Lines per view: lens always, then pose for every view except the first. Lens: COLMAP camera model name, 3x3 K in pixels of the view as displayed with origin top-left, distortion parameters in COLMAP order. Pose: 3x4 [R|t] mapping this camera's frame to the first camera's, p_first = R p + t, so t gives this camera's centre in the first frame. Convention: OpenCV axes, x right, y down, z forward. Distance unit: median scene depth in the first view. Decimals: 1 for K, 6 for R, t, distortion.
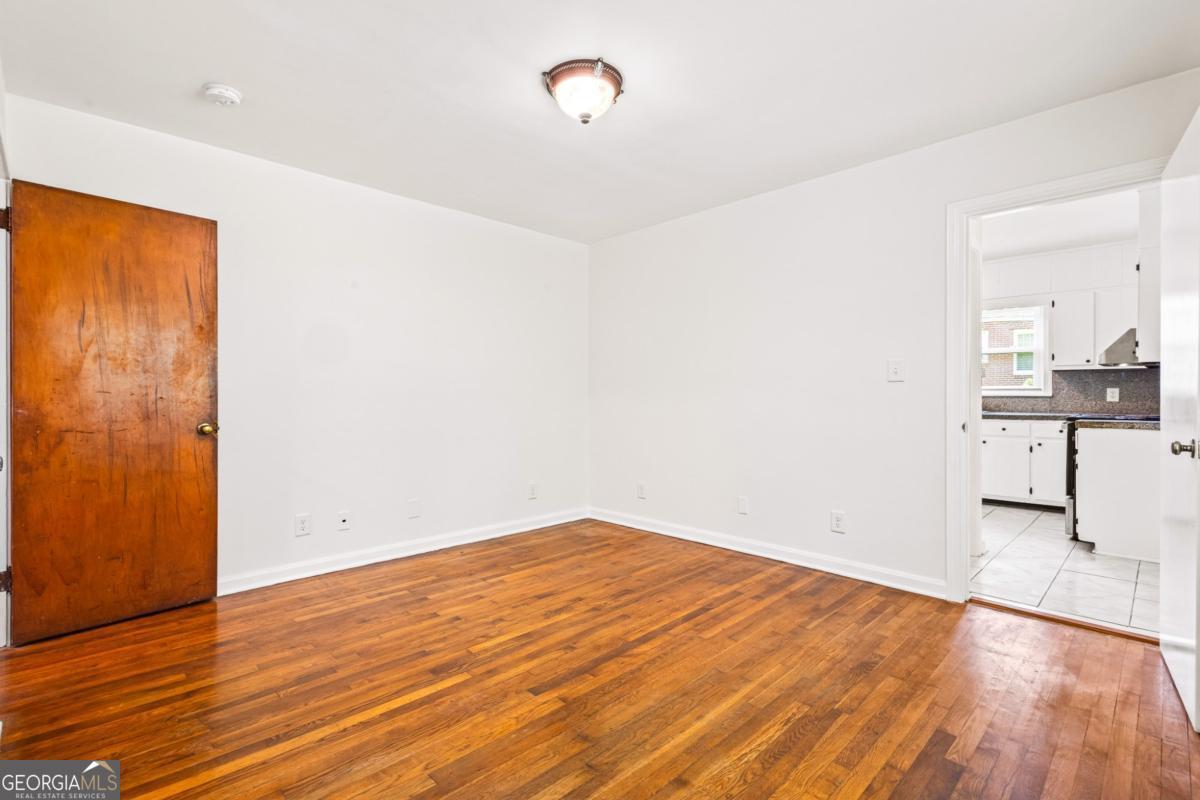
lens RADIAL K [[551.8, 0, 591.6], [0, 551.8, 398.6], [0, 0, 1]] dist [0.002680, 0.000397]
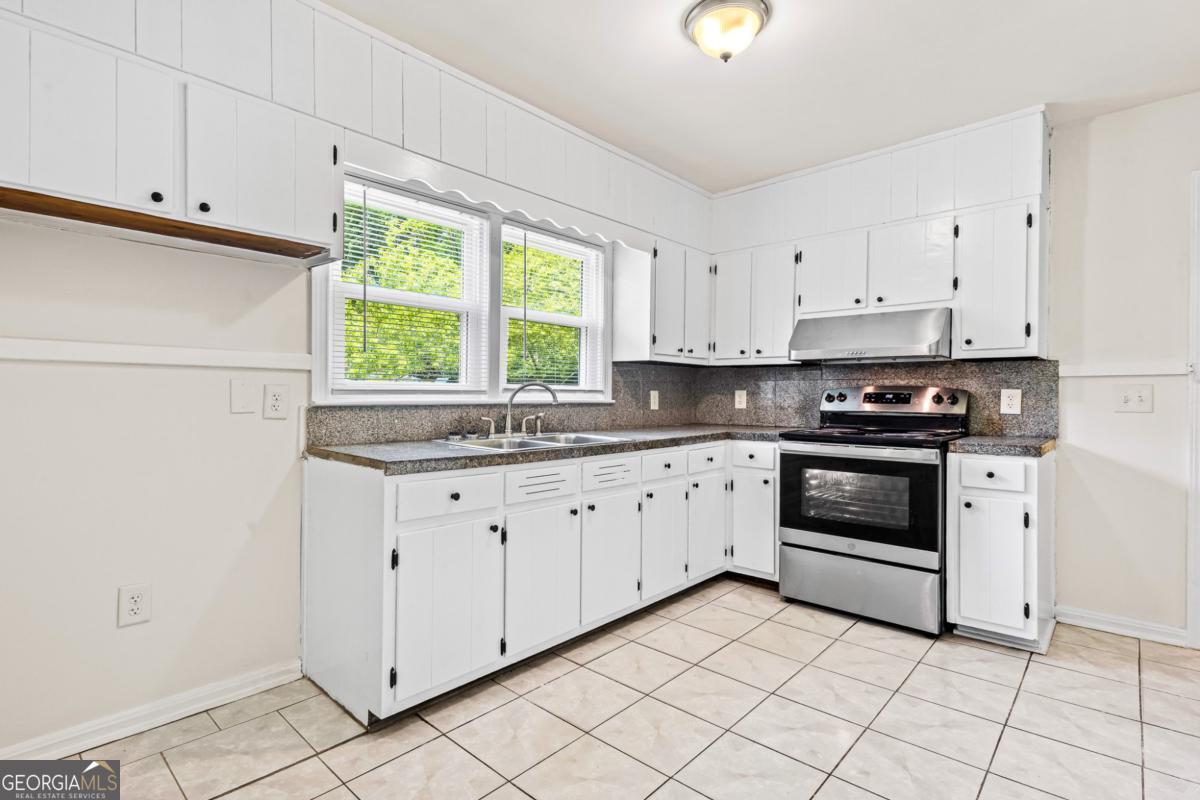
lens RADIAL K [[551.8, 0, 591.6], [0, 551.8, 398.6], [0, 0, 1]] dist [0.002680, 0.000397]
pose [[-0.072496, 0.003991, 0.997361, 0.221543], [0.008457, 0.999959, -0.003387, -0.007311], [-0.997333, 0.008189, -0.072527, 1.101944]]
